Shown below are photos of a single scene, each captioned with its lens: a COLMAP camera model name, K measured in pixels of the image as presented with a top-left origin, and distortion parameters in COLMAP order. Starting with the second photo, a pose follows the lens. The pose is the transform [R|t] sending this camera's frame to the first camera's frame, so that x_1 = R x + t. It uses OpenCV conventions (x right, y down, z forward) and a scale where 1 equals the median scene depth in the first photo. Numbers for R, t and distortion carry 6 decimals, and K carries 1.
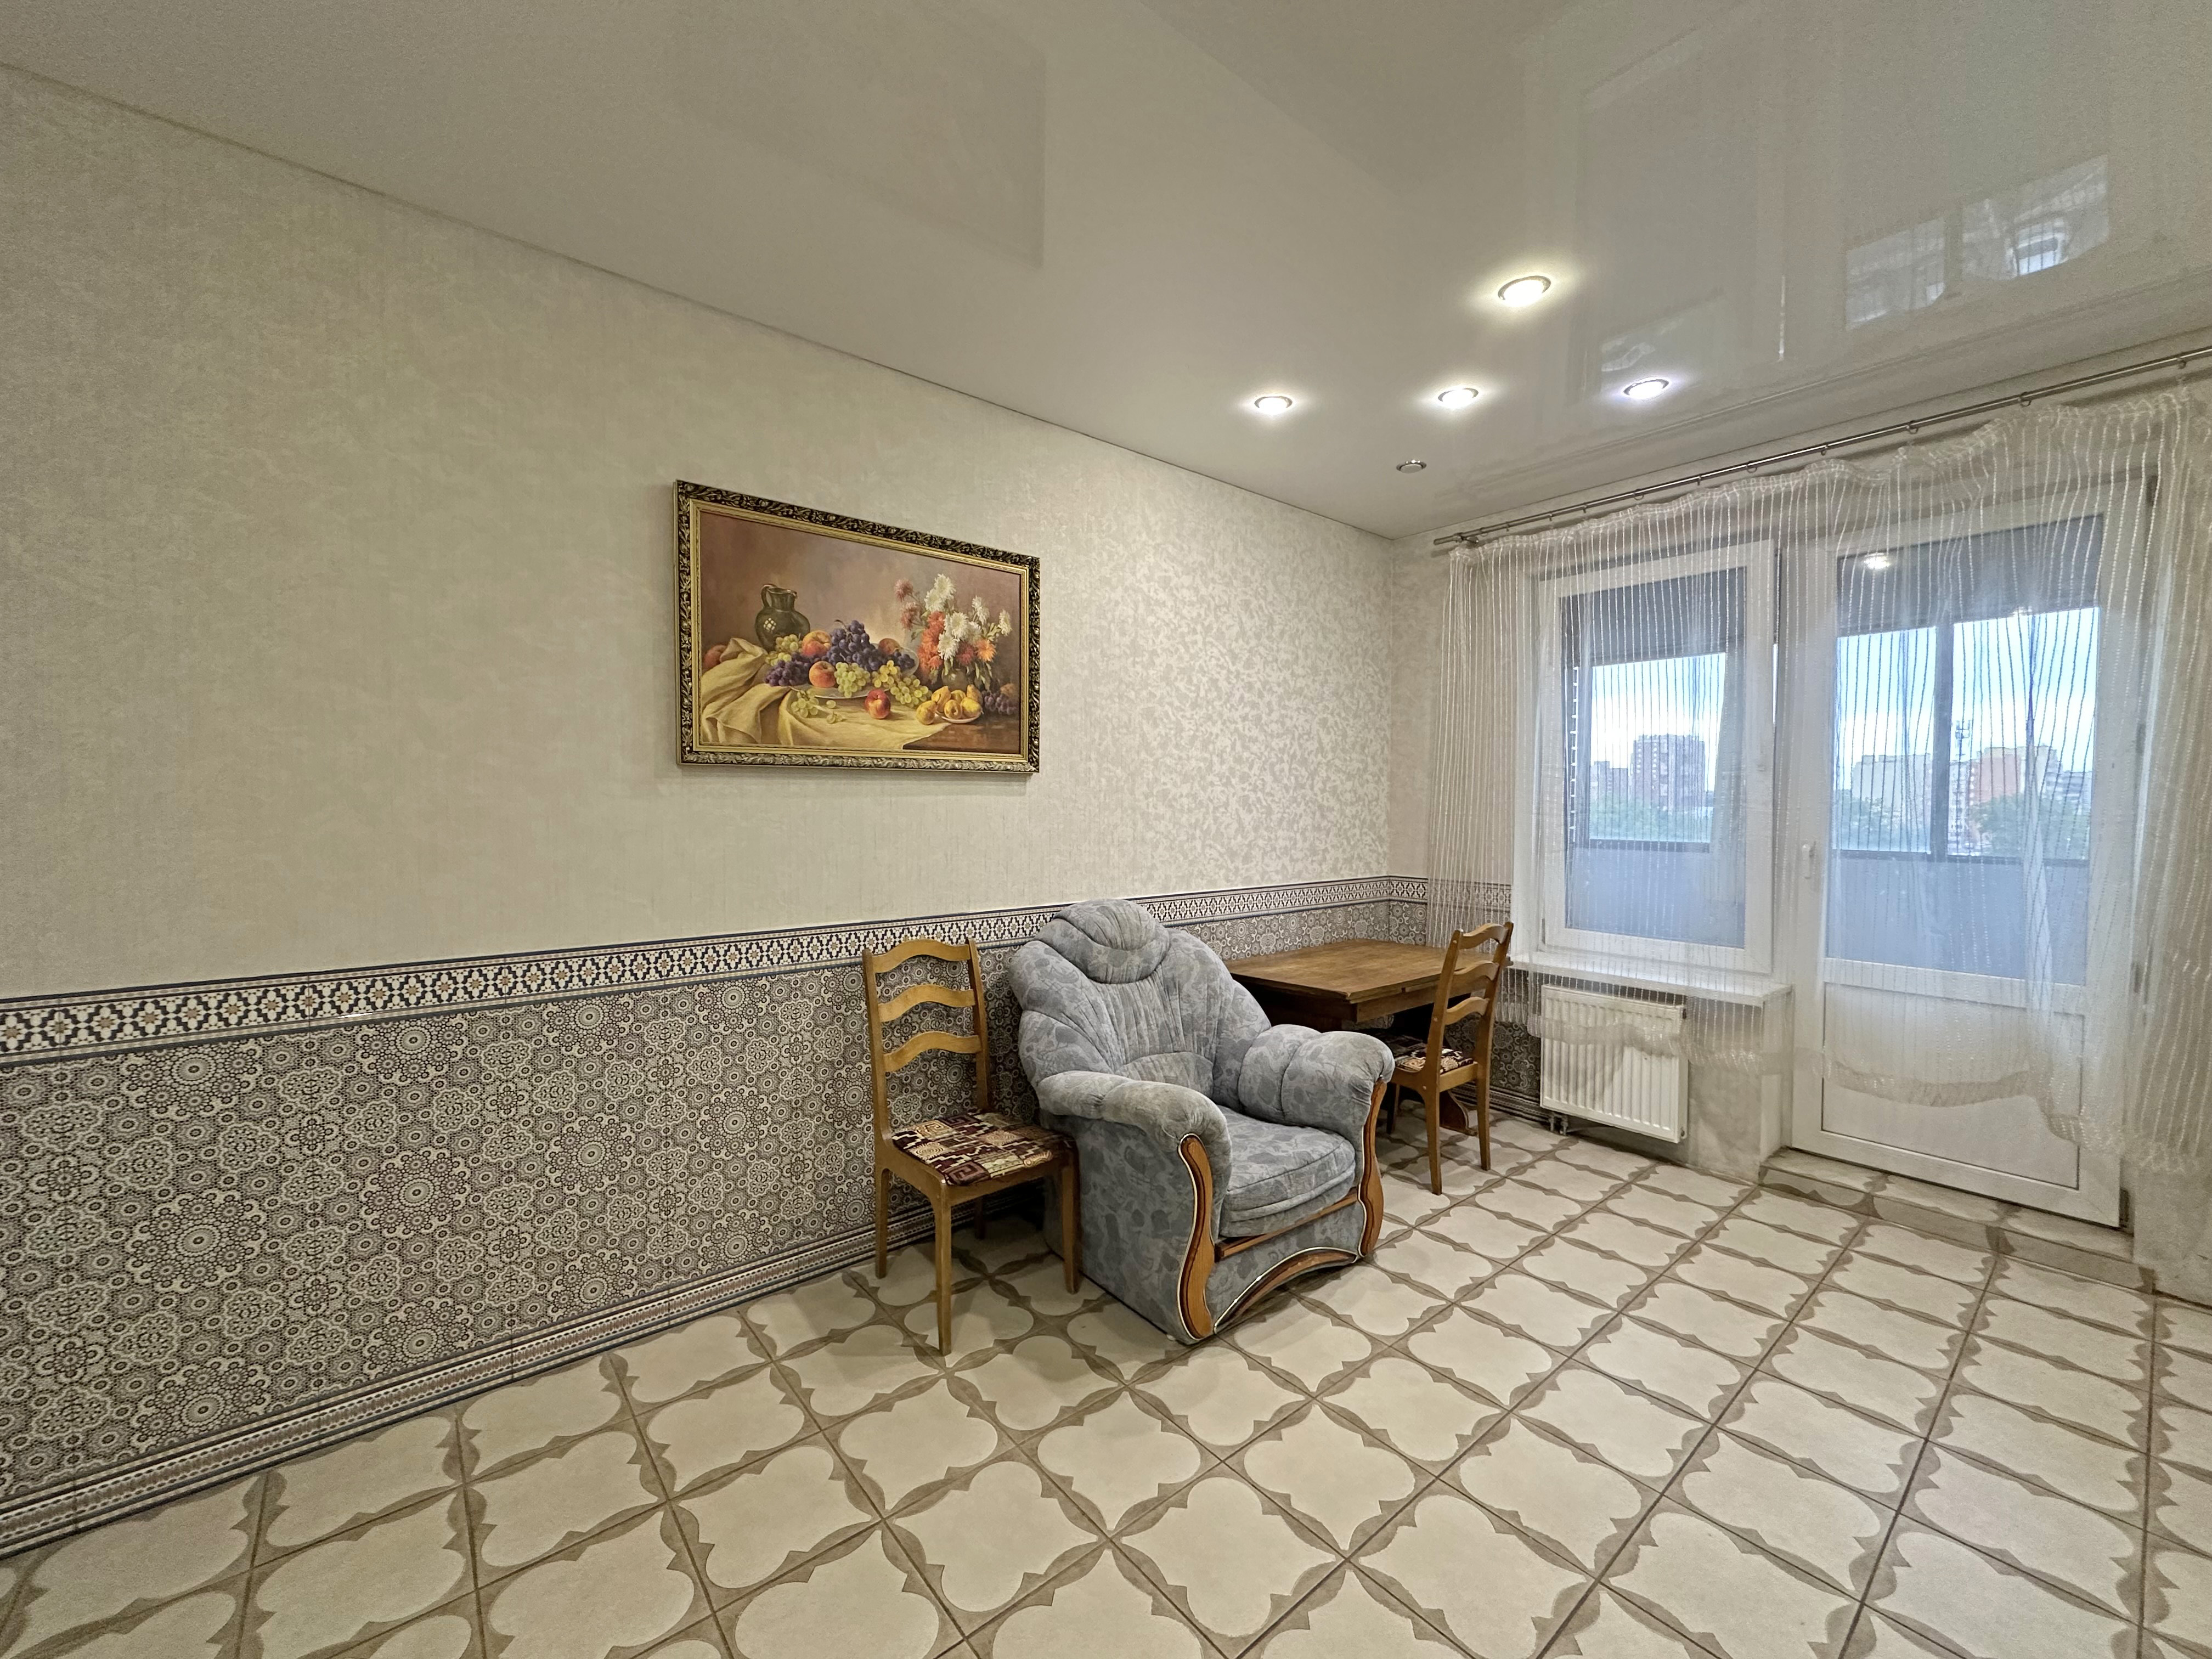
lens RADIAL K [[879.3, 0, 1104.5], [0, 879.3, 828.5], [0, 0, 1]] dist [-0.002652, 0.000412]
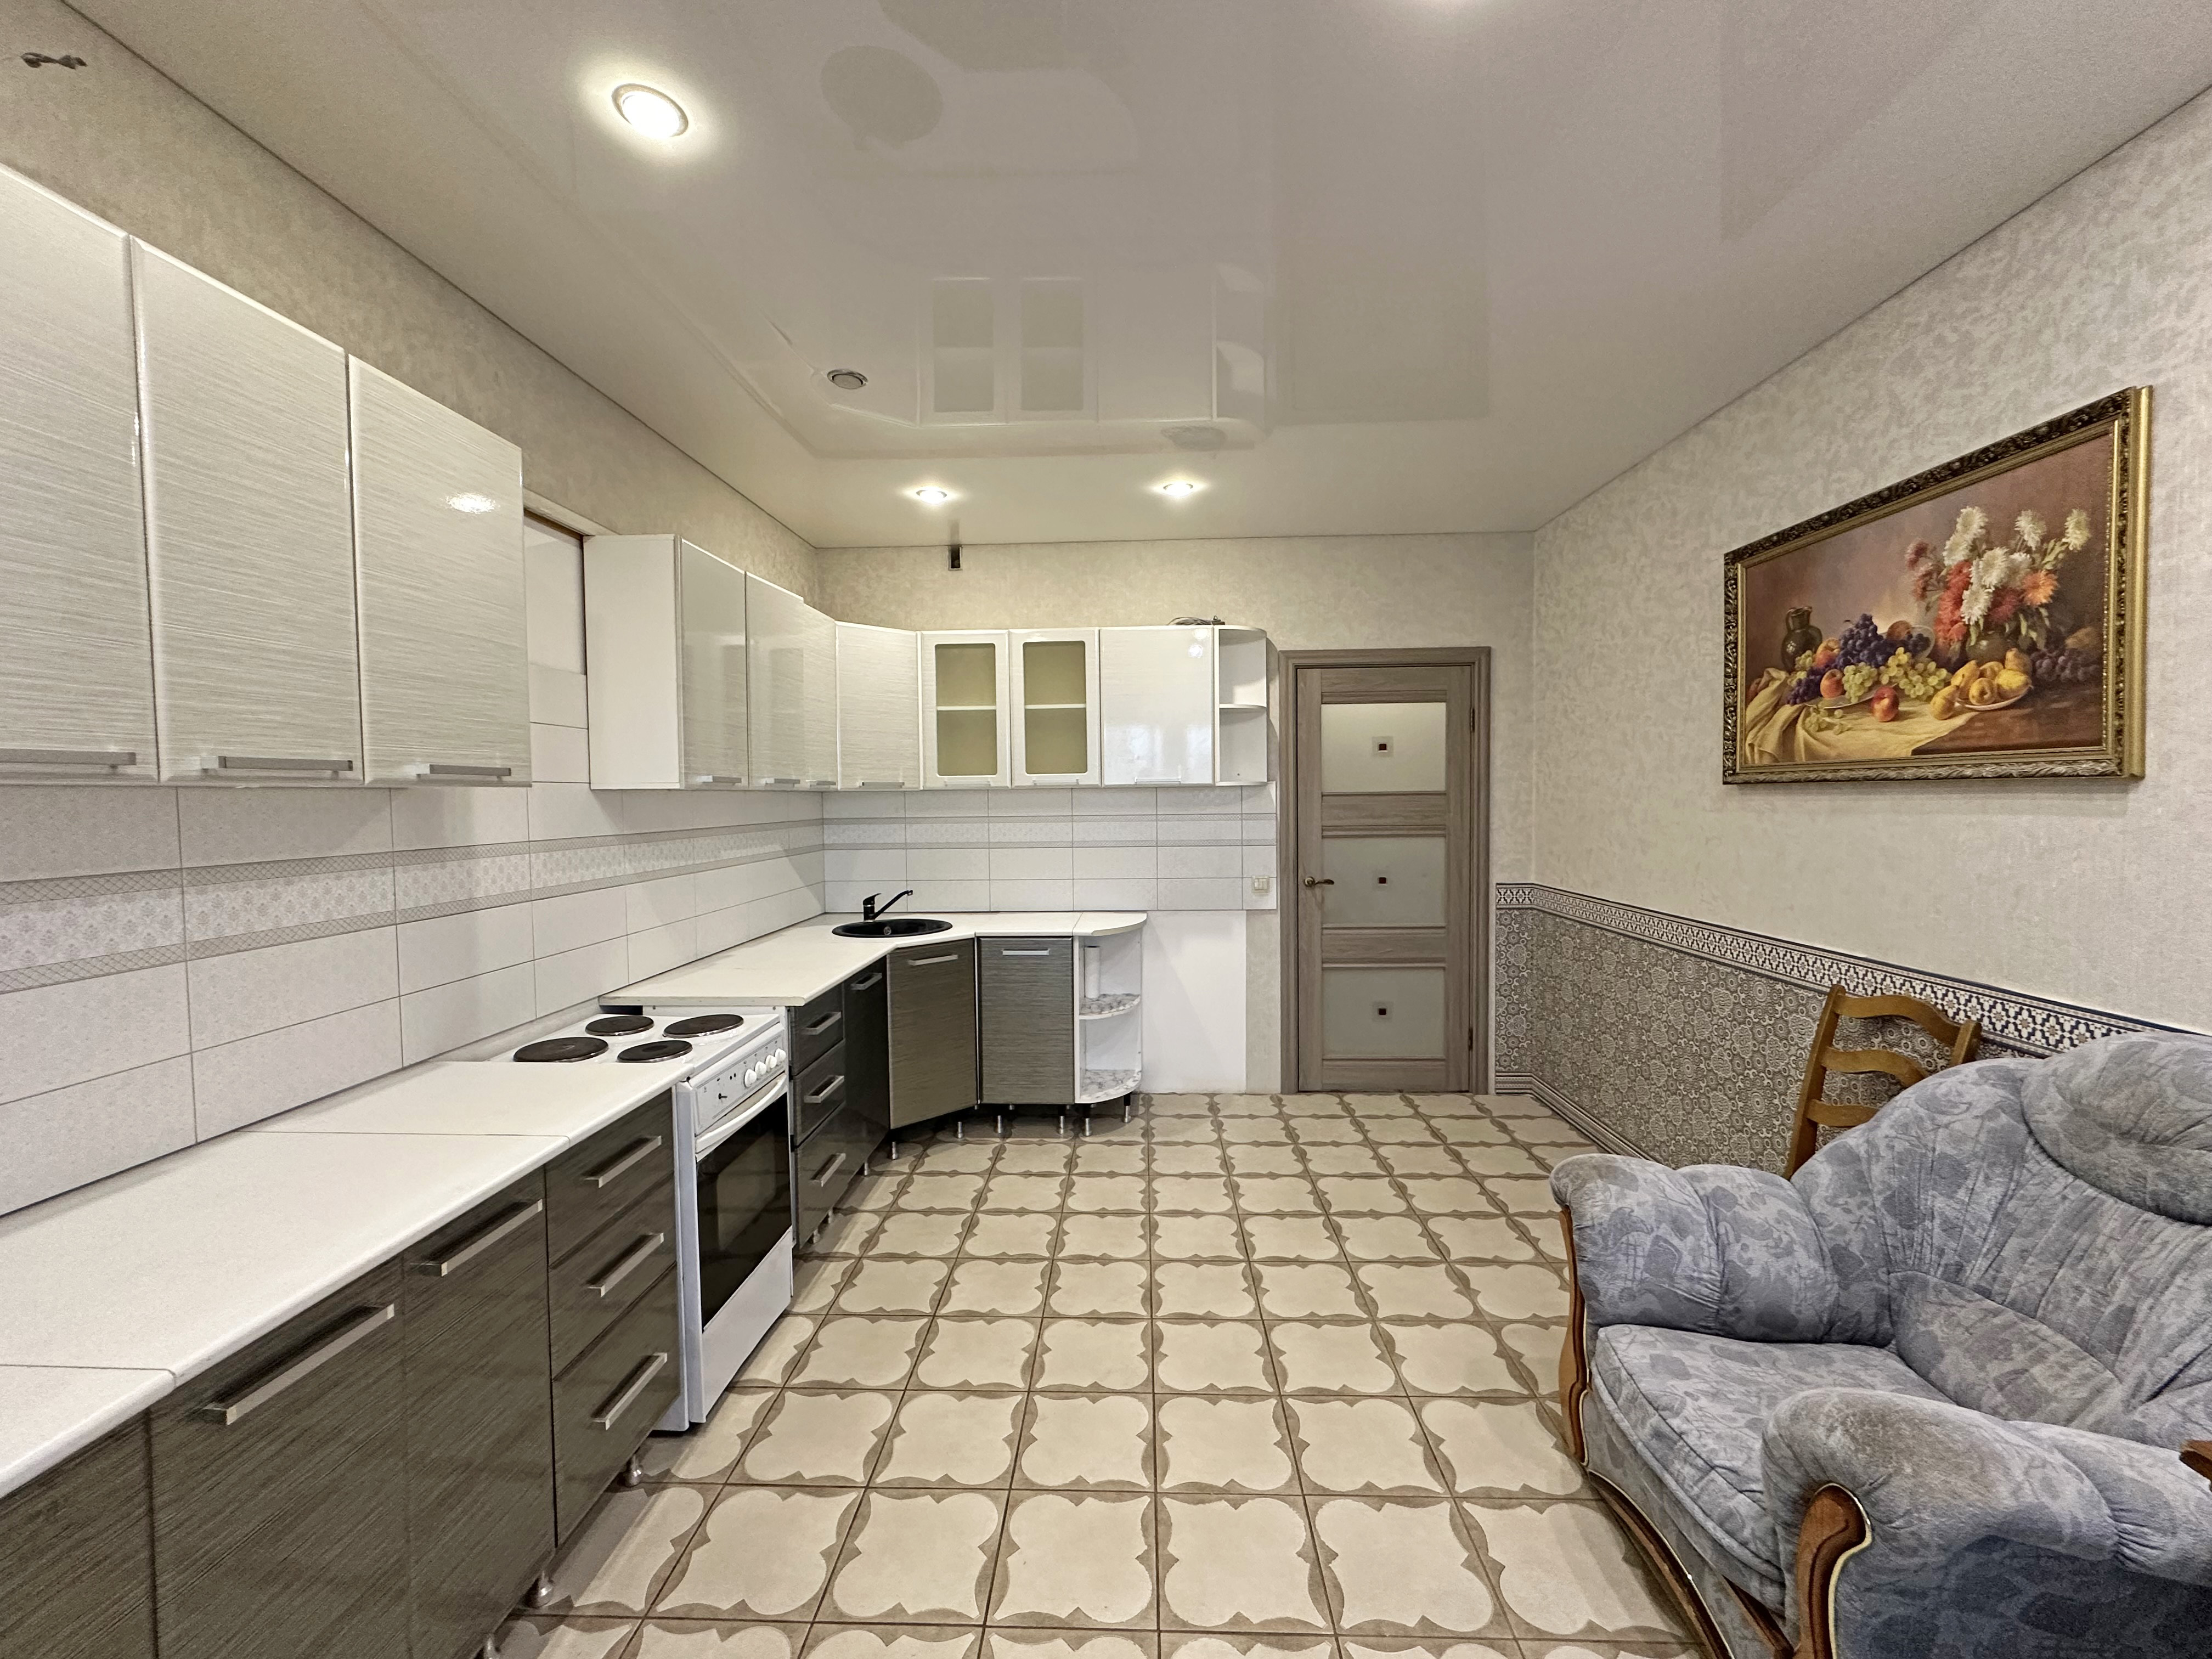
lens RADIAL K [[879.3, 0, 1105.5], [0, 879.3, 827.7], [0, 0, 1]] dist [-0.002652, 0.000412]
pose [[-0.664766, 0.032882, -0.746327, 0.869633], [-0.014098, 0.998301, 0.056541, -0.060377], [0.746918, 0.048108, -0.663173, 1.006421]]
